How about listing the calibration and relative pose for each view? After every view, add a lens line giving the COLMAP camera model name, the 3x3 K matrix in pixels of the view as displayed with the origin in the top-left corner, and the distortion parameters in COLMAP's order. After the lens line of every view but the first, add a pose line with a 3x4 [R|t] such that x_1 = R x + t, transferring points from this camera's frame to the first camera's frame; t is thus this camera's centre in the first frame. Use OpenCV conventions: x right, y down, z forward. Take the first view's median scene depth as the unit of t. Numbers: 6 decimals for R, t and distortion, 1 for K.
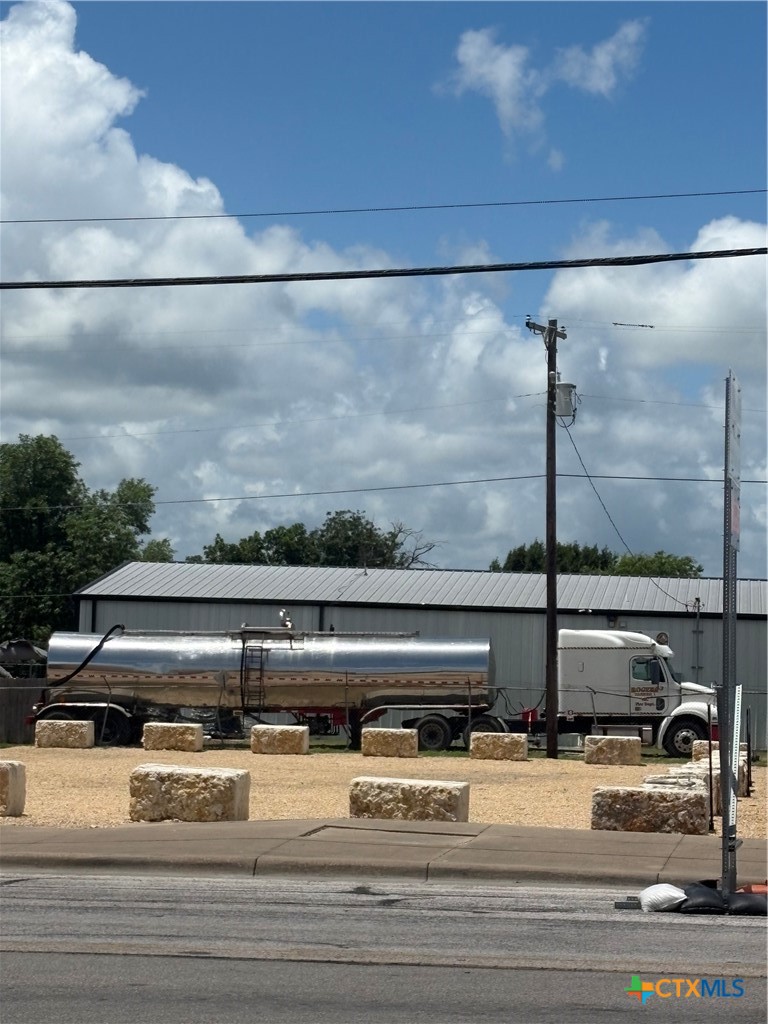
lens RADIAL K [[3161.9, 0, 370.3], [0, 3161.9, 493.8], [0, 0, 1]] dist [0.297872, 0.000000]
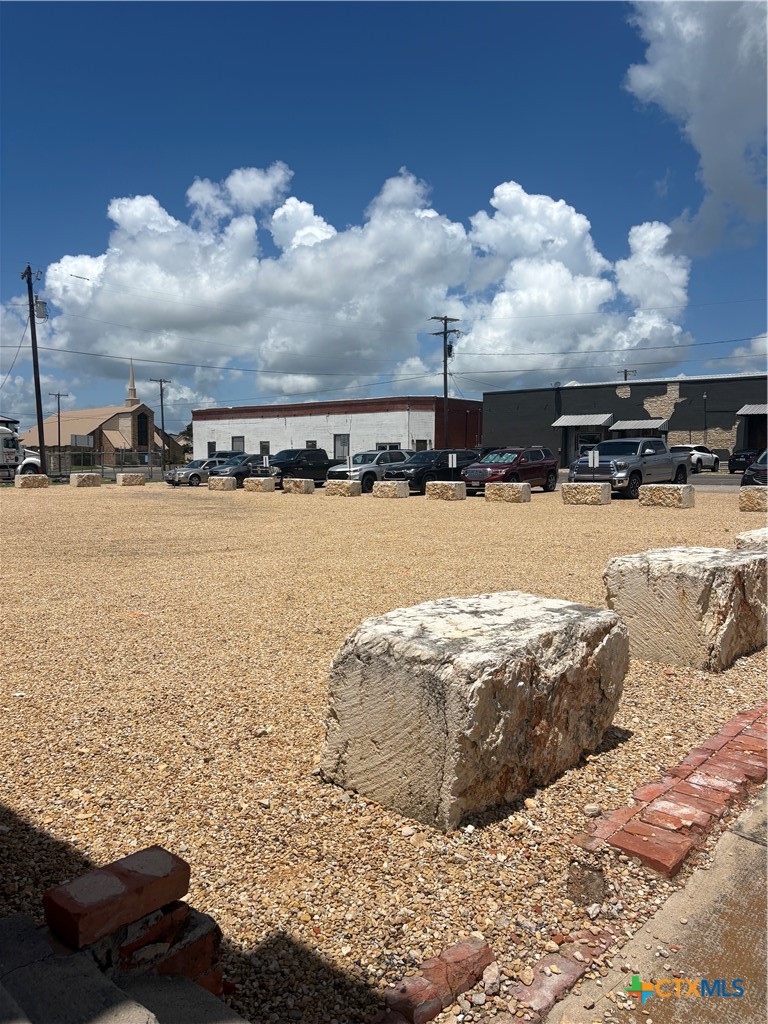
lens RADIAL K [[784.1, 0, 389.8], [0, 784.1, 516.2], [0, 0, 1]] dist [0.039980, -0.058800]
pose [[0.528569, -0.087673, 0.844351, -0.233958], [-0.033104, 0.991767, 0.123703, 0.029774], [-0.848245, -0.093337, 0.521315, 0.497499]]
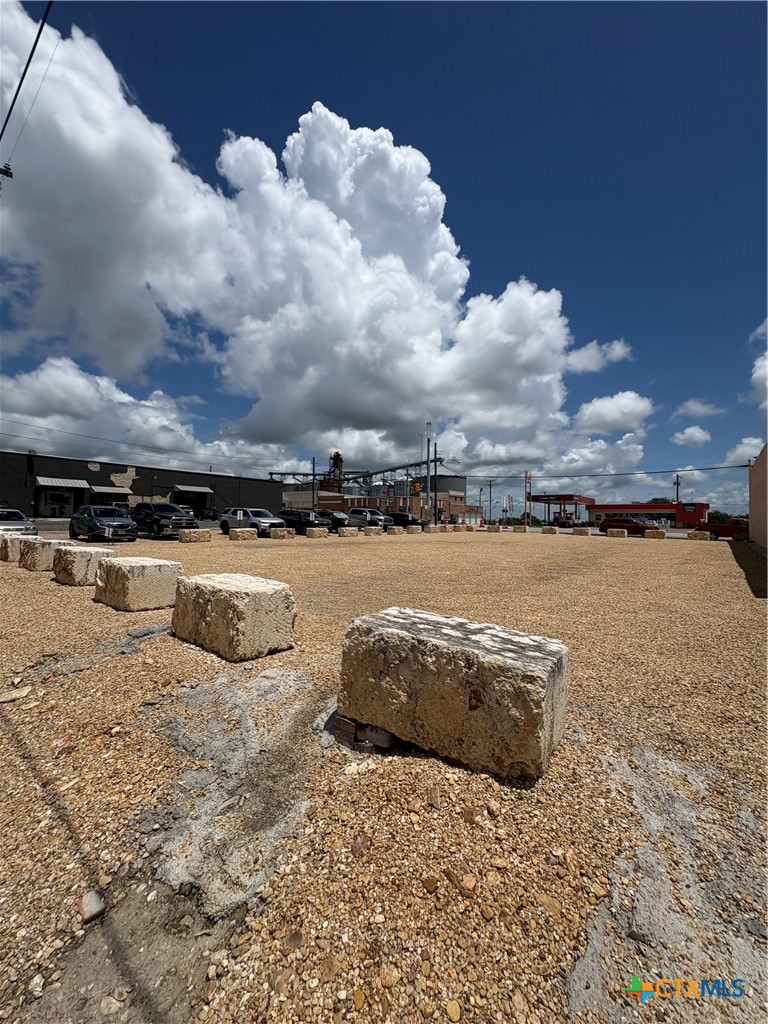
lens RADIAL K [[396.0, 0, 389.3], [0, 396.0, 516.8], [0, 0, 1]] dist [0.005091, -0.000055]
pose [[-0.877898, -0.039251, 0.477237, -0.081638], [-0.065712, 0.997081, -0.038874, 0.067727], [-0.474318, -0.065488, -0.877915, 1.077840]]
